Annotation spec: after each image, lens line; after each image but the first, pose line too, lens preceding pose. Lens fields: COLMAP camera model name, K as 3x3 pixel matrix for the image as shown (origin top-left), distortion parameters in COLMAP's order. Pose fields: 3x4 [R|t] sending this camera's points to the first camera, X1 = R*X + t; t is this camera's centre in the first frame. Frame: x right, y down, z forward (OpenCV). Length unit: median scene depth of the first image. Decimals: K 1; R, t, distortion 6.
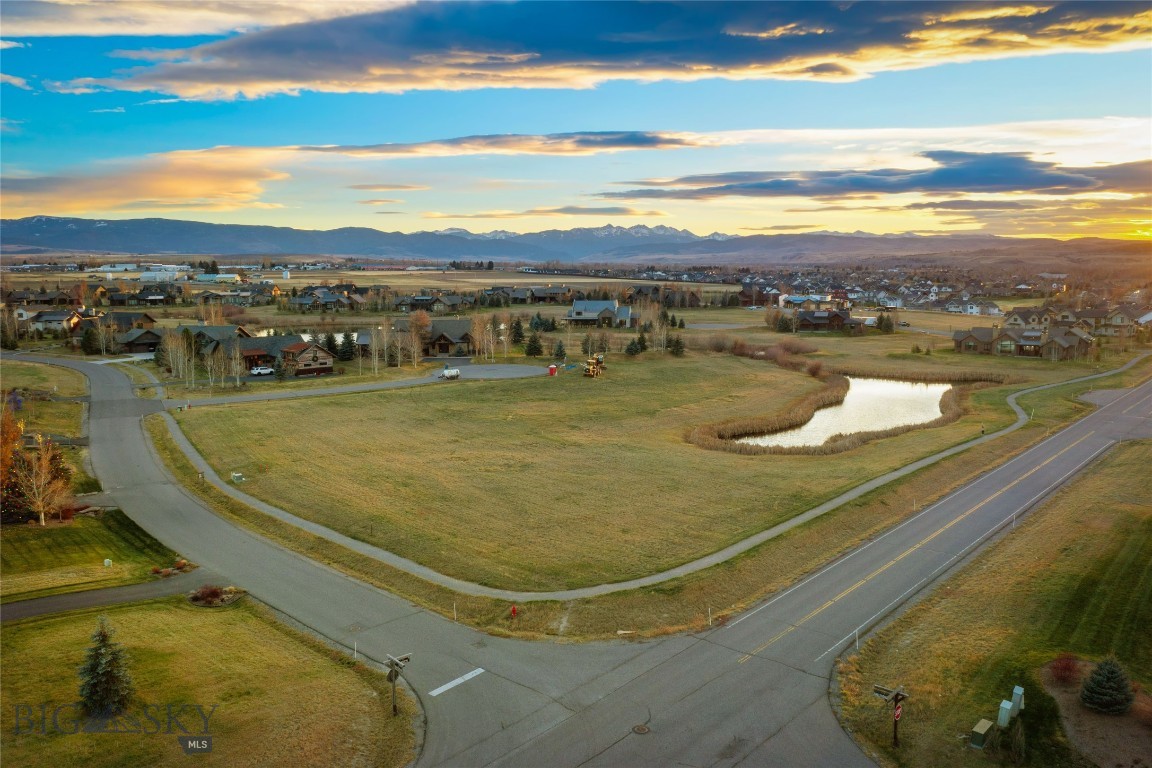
lens RADIAL K [[918.6, 0, 573.5], [0, 918.6, 386.5], [0, 0, 1]] dist [-0.024394, 0.023775]
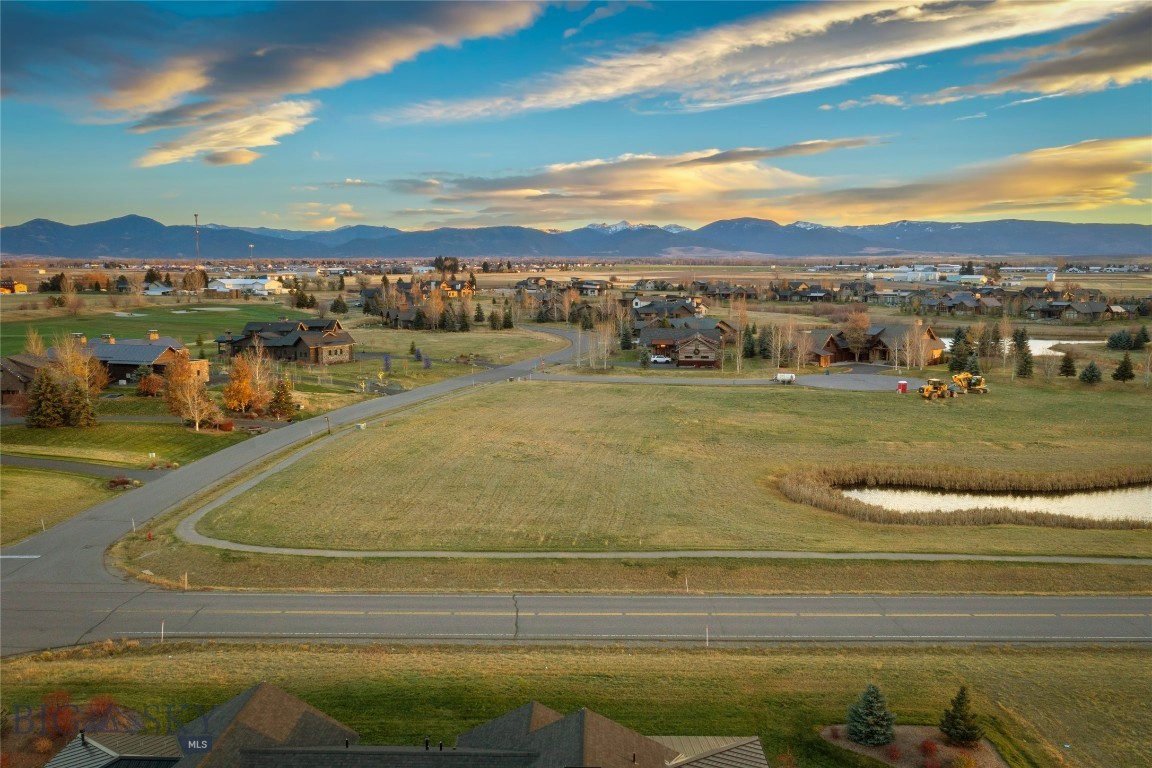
lens RADIAL K [[918.6, 0, 580.0], [0, 918.6, 386.4], [0, 0, 1]] dist [-0.024394, 0.023775]
pose [[0.642110, 0.103689, -0.759568, 0.181874], [-0.105039, 0.993366, 0.046810, -0.010940], [0.759382, 0.049727, 0.648742, 0.092130]]
